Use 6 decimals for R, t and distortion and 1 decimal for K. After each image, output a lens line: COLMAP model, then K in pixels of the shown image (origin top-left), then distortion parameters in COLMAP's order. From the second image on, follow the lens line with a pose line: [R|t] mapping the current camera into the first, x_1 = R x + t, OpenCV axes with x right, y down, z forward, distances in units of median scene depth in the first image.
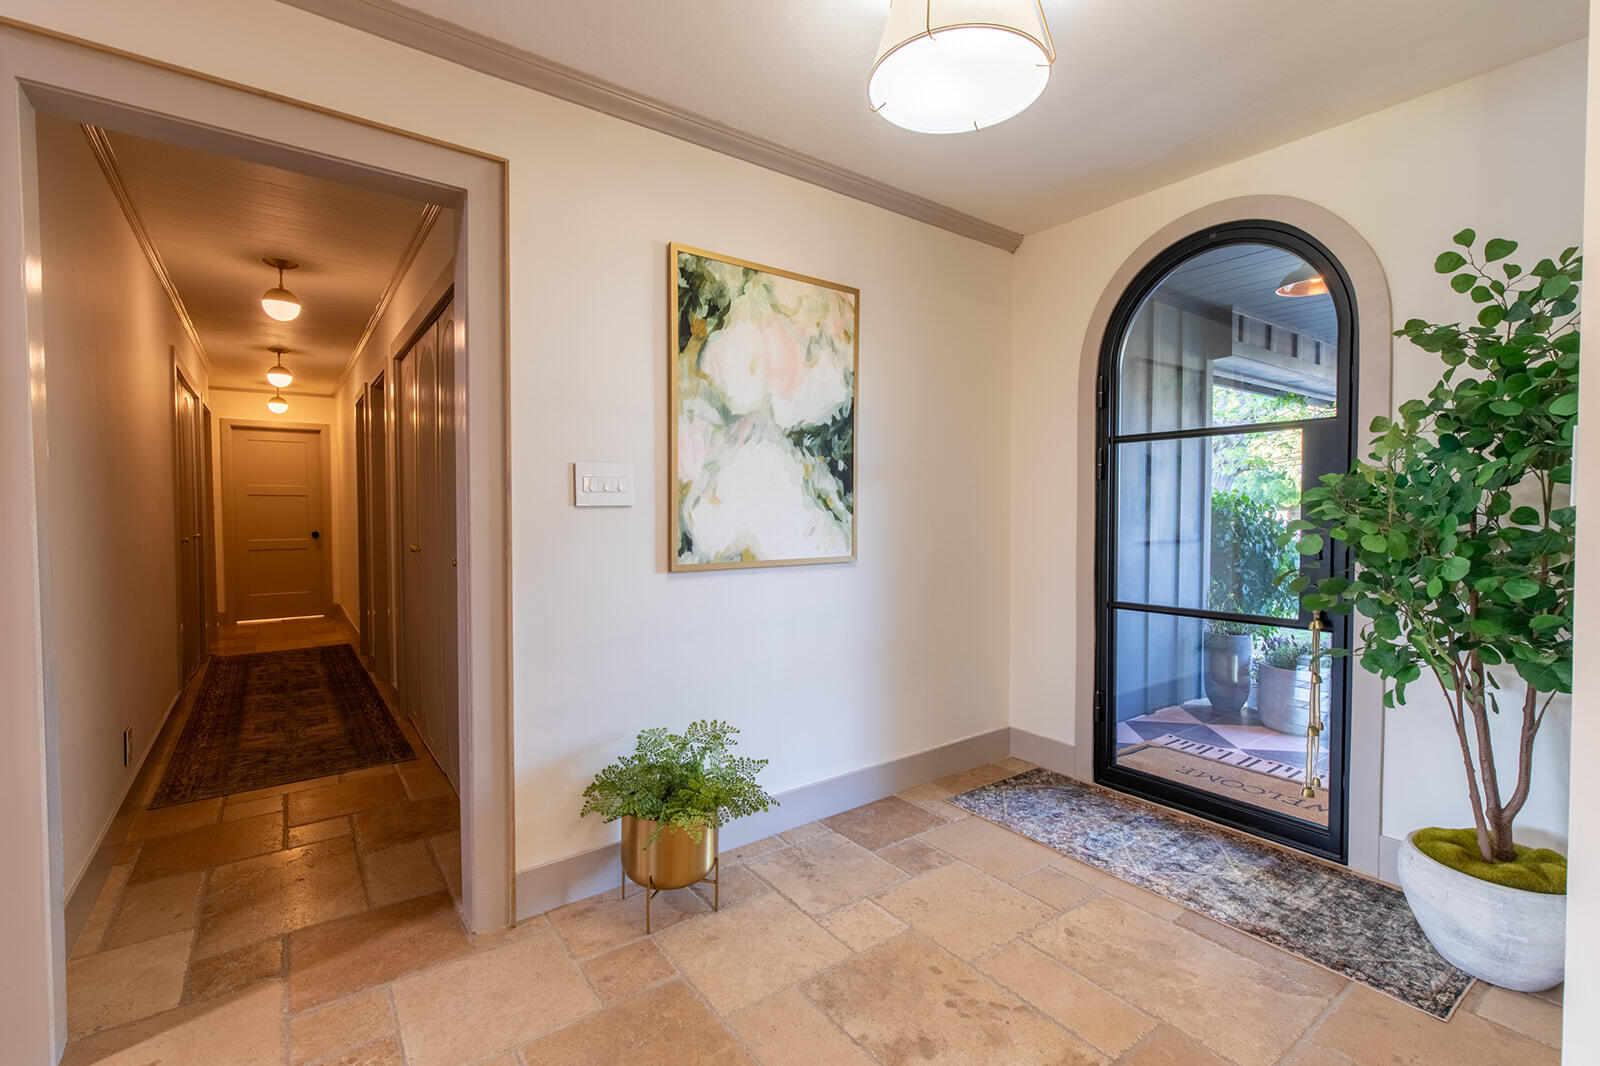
lens RADIAL K [[718.1, 0, 809.0], [0, 718.1, 530.6], [0, 0, 1]] dist [0.008066, -0.001310]
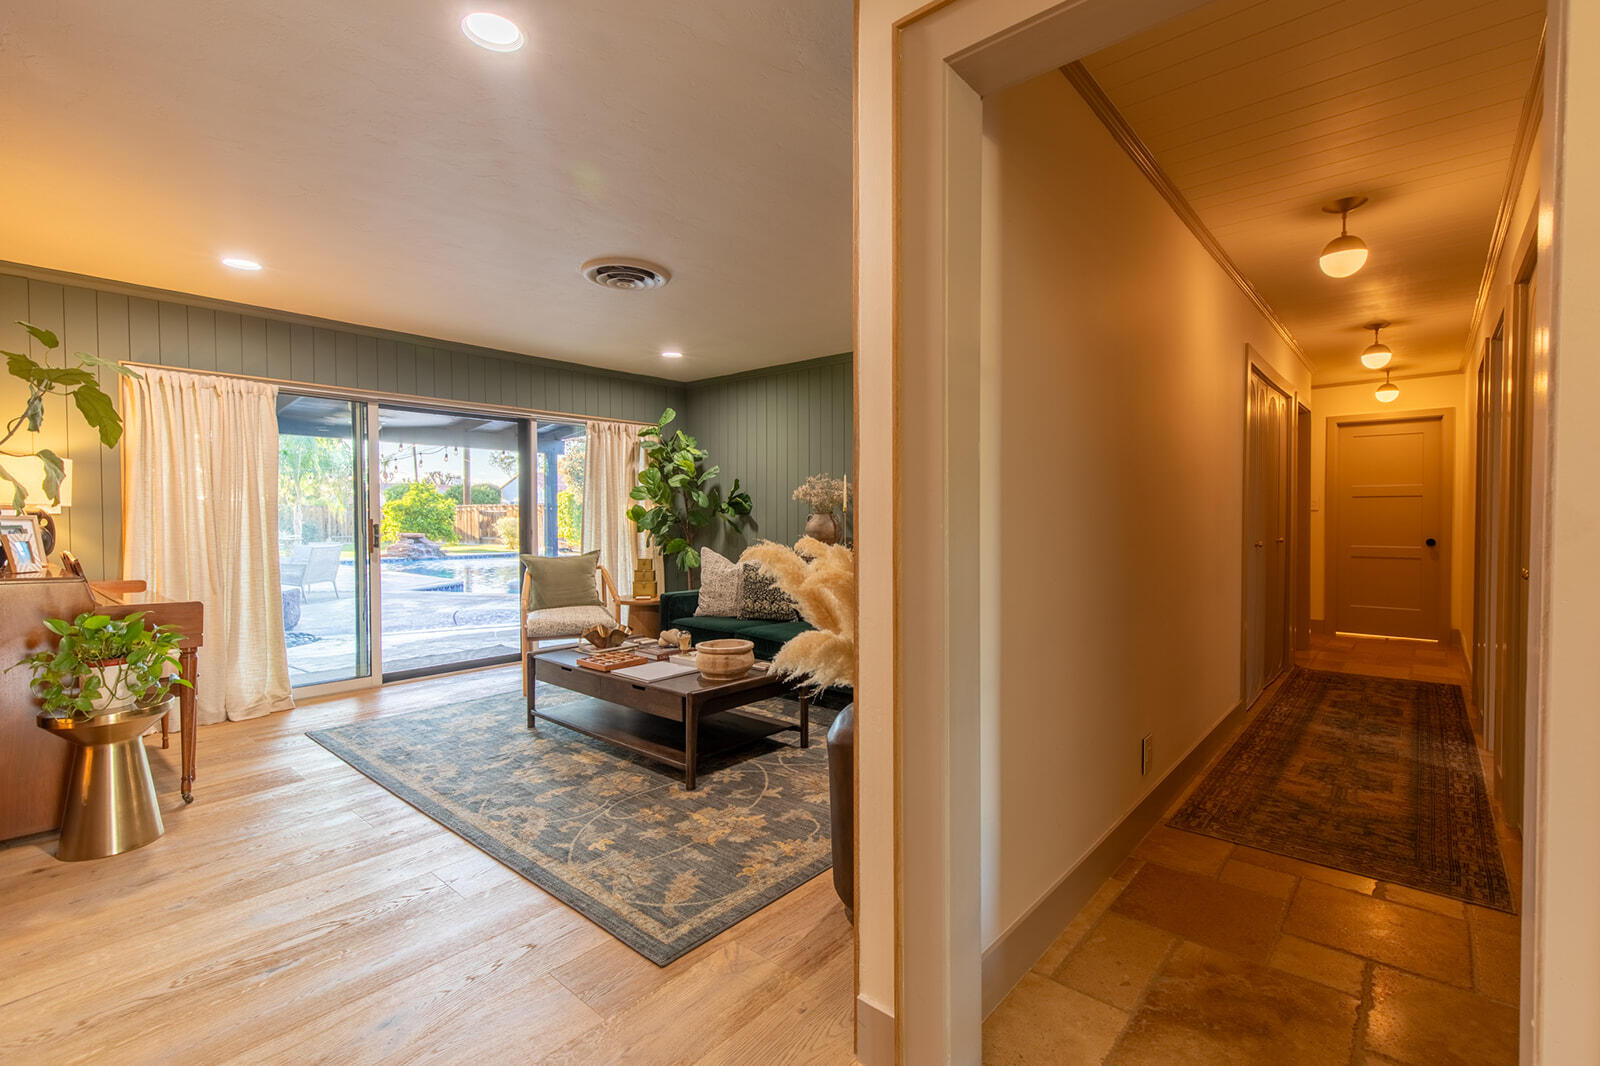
lens RADIAL K [[718.1, 0, 809.0], [0, 718.1, 530.6], [0, 0, 1]] dist [0.008066, -0.001310]
pose [[0.224566, 0.023495, -0.974176, -0.114706], [-0.027302, 0.999469, 0.017812, -0.010887], [0.974076, 0.022597, 0.225088, 0.369986]]
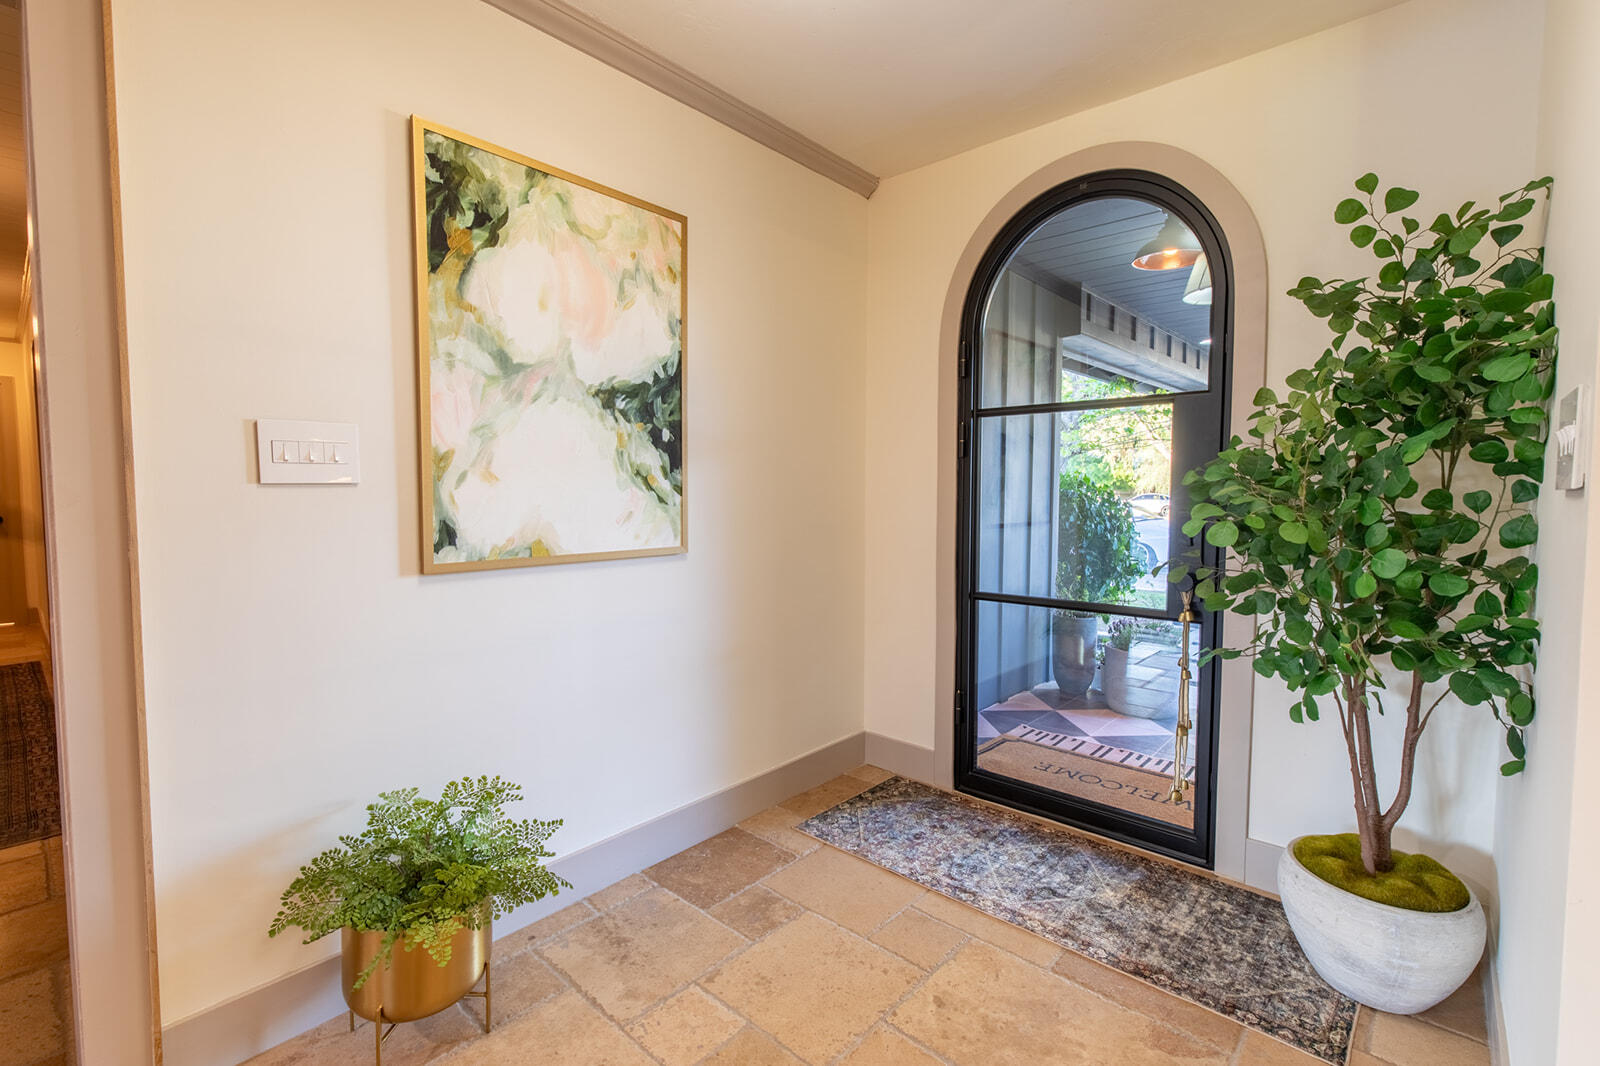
lens RADIAL K [[718.1, 0, 809.0], [0, 718.1, 530.6], [0, 0, 1]] dist [0.008066, -0.001310]
pose [[0.979335, -0.008316, 0.202073, 0.043074], [0.002721, 0.999606, 0.027945, -0.006120], [-0.202226, -0.026818, 0.978972, 0.194673]]
